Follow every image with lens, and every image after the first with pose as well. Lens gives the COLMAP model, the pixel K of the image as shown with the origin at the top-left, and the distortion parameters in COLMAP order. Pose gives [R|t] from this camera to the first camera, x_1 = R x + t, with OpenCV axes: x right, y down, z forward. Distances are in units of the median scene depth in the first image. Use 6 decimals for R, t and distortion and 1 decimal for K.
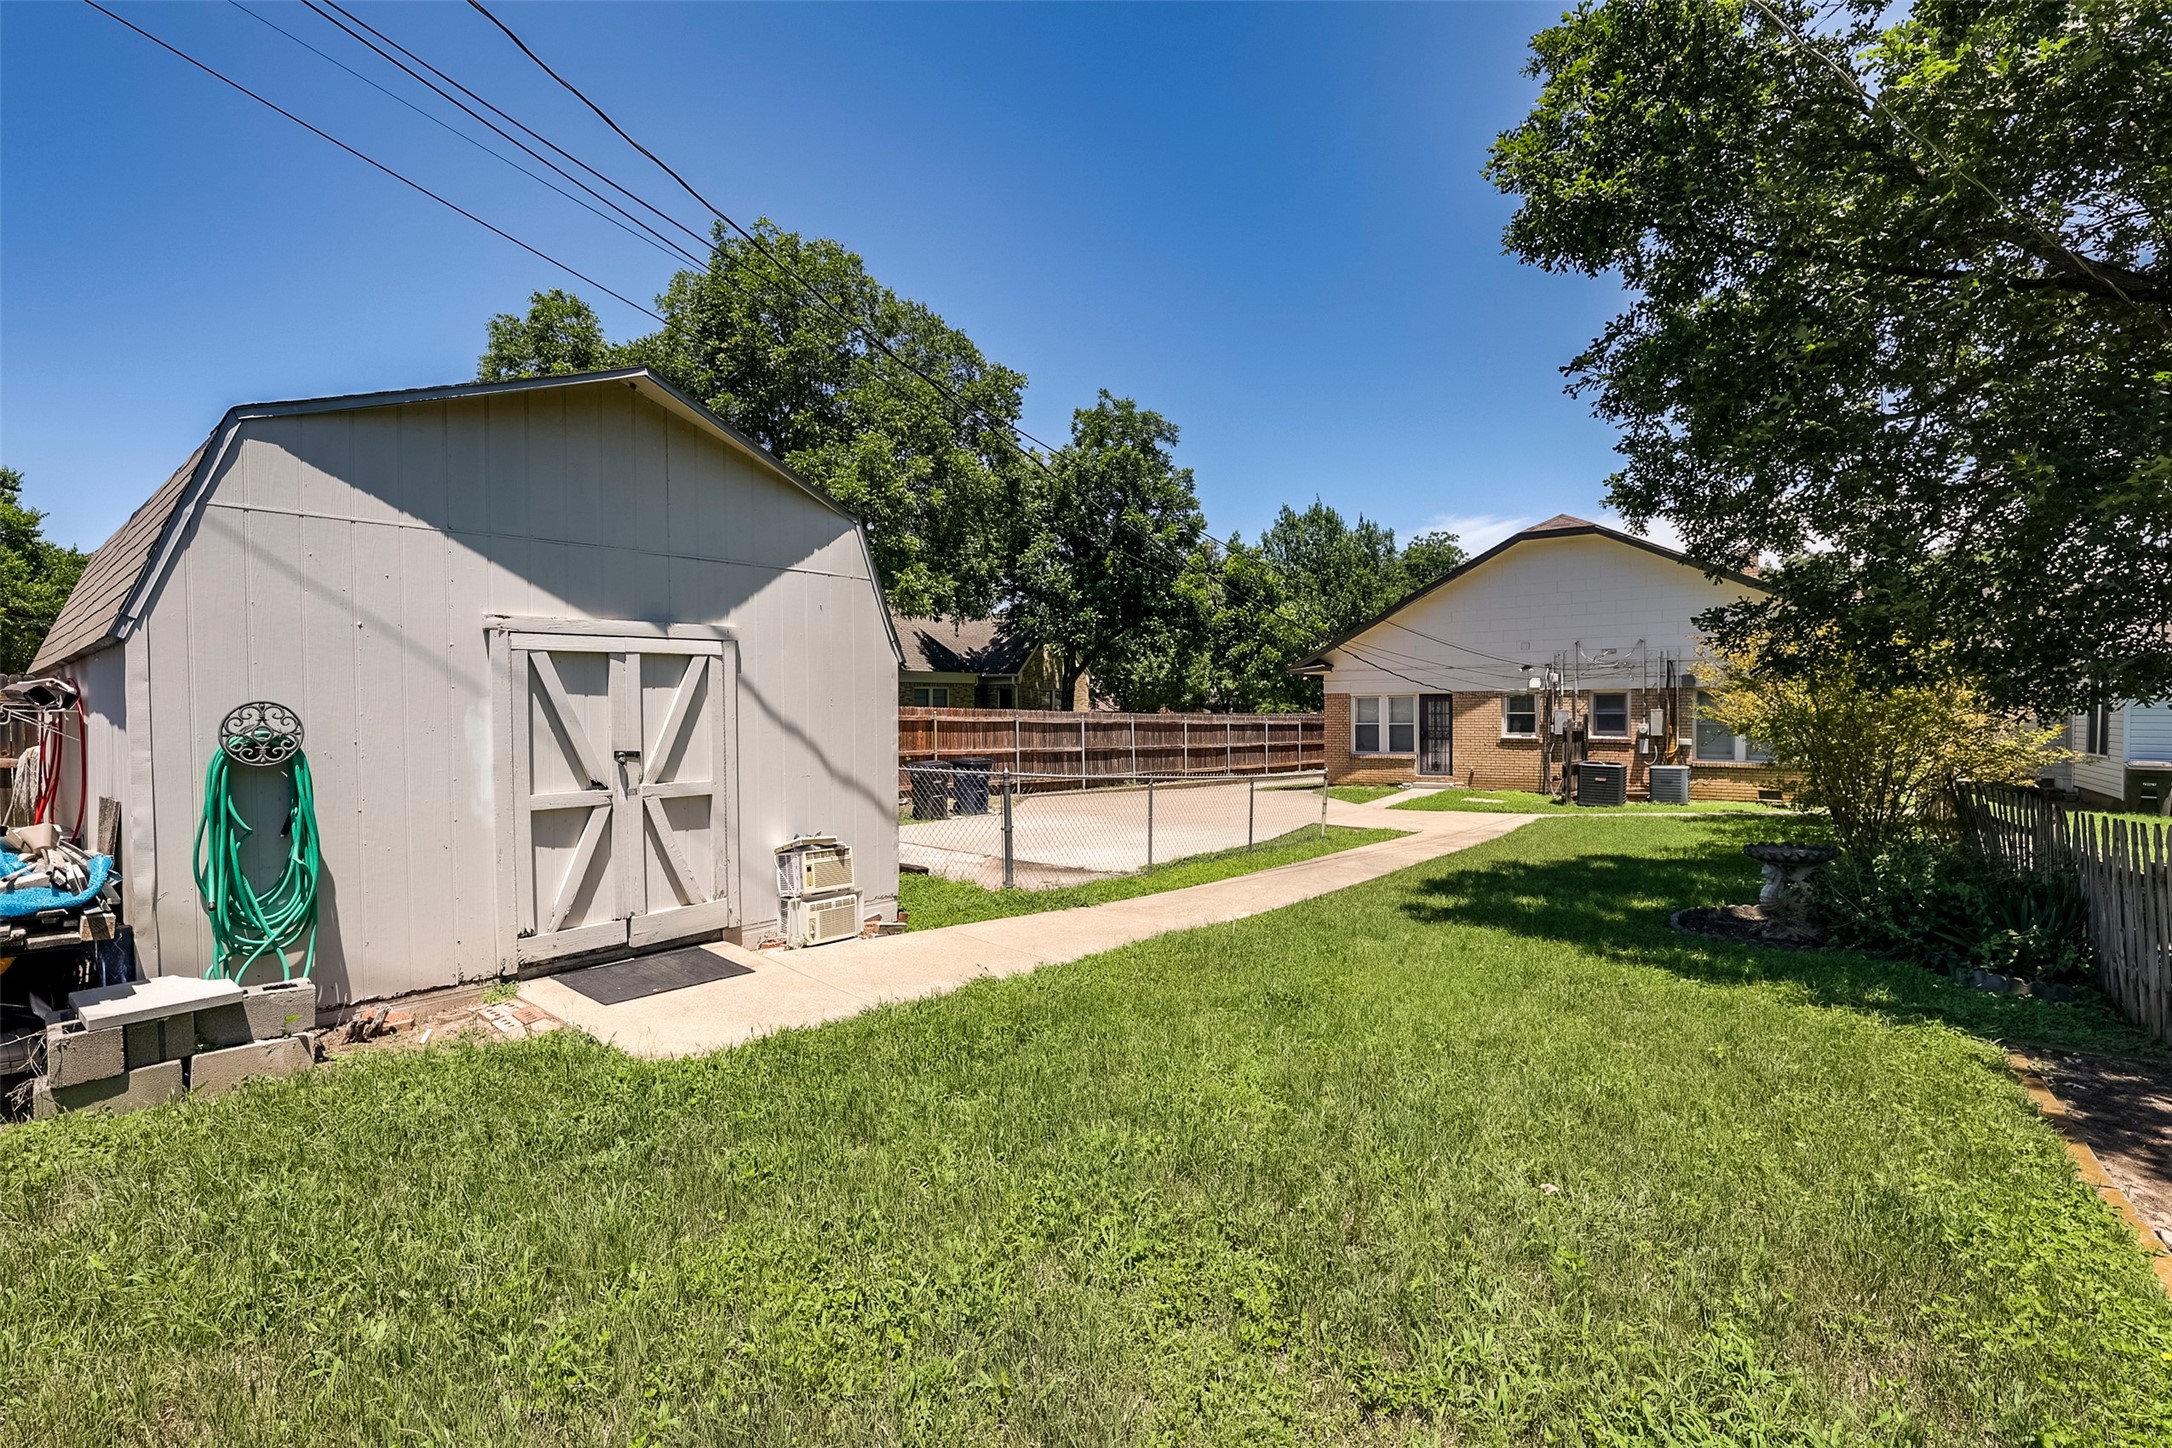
lens RADIAL K [[952.9, 0, 1086.0], [0, 952.9, 724.0], [0, 0, 1]] dist [-0.055725, 0.023531]
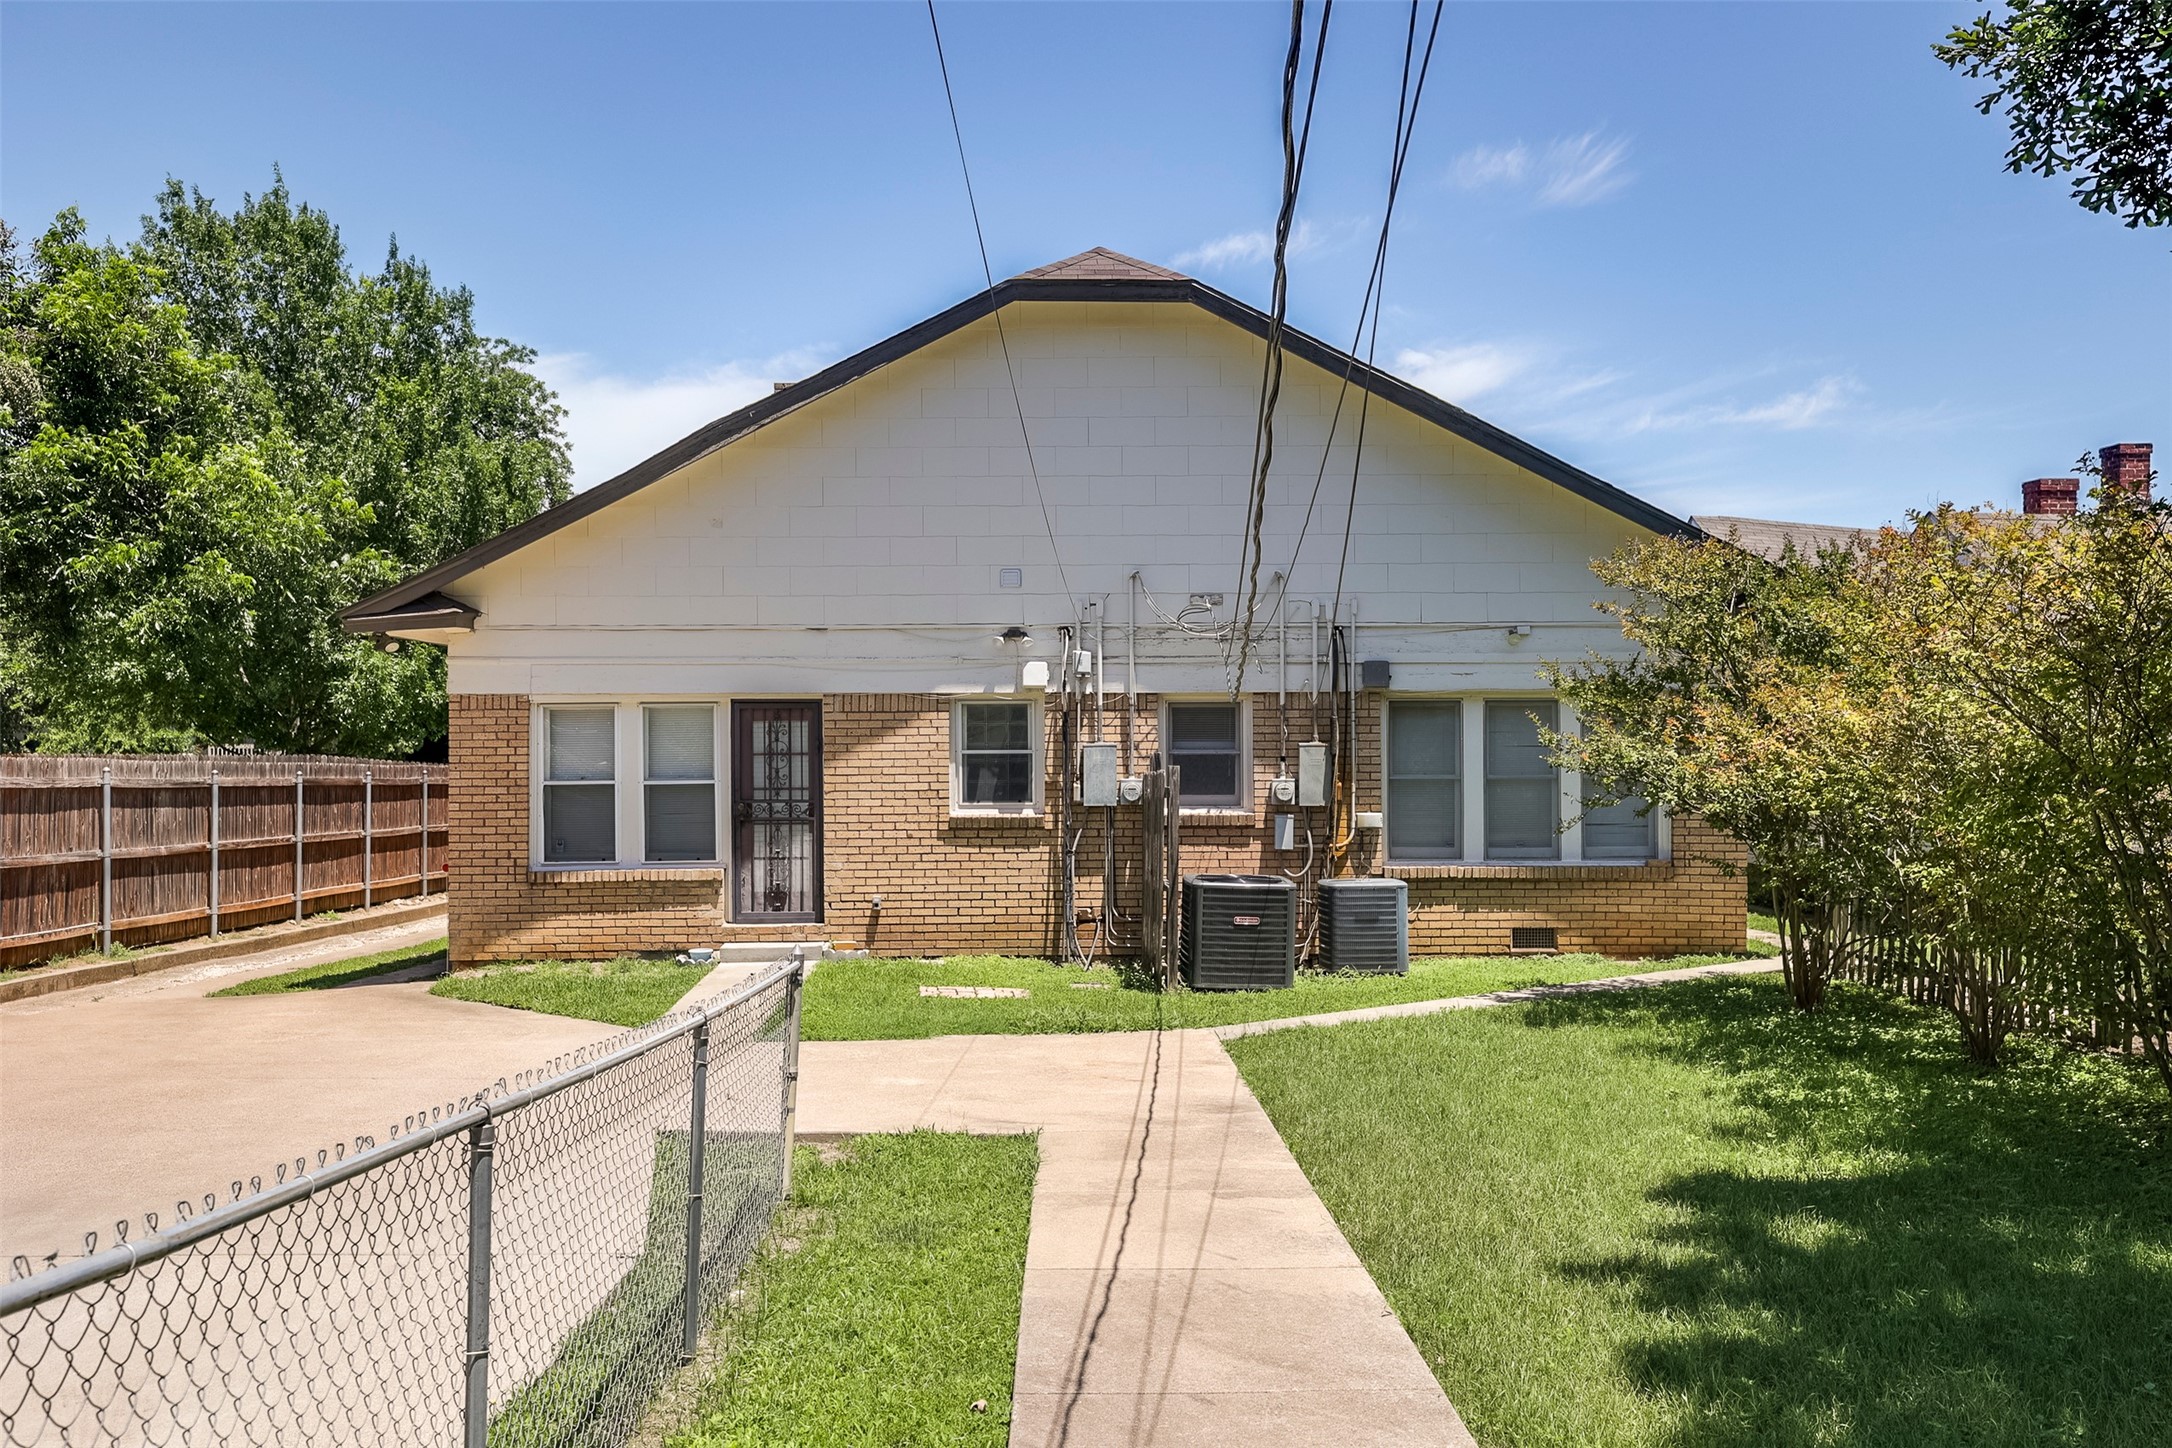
lens RADIAL K [[2092.4, 0, 1086.0], [0, 2092.4, 724.0], [0, 0, 1]] dist [0.071399, 0.005125]
pose [[0.785978, 0.009464, 0.618182, -0.037325], [0.006728, 0.999693, -0.023859, -0.002170], [-0.618218, 0.022912, 0.785673, 0.297220]]
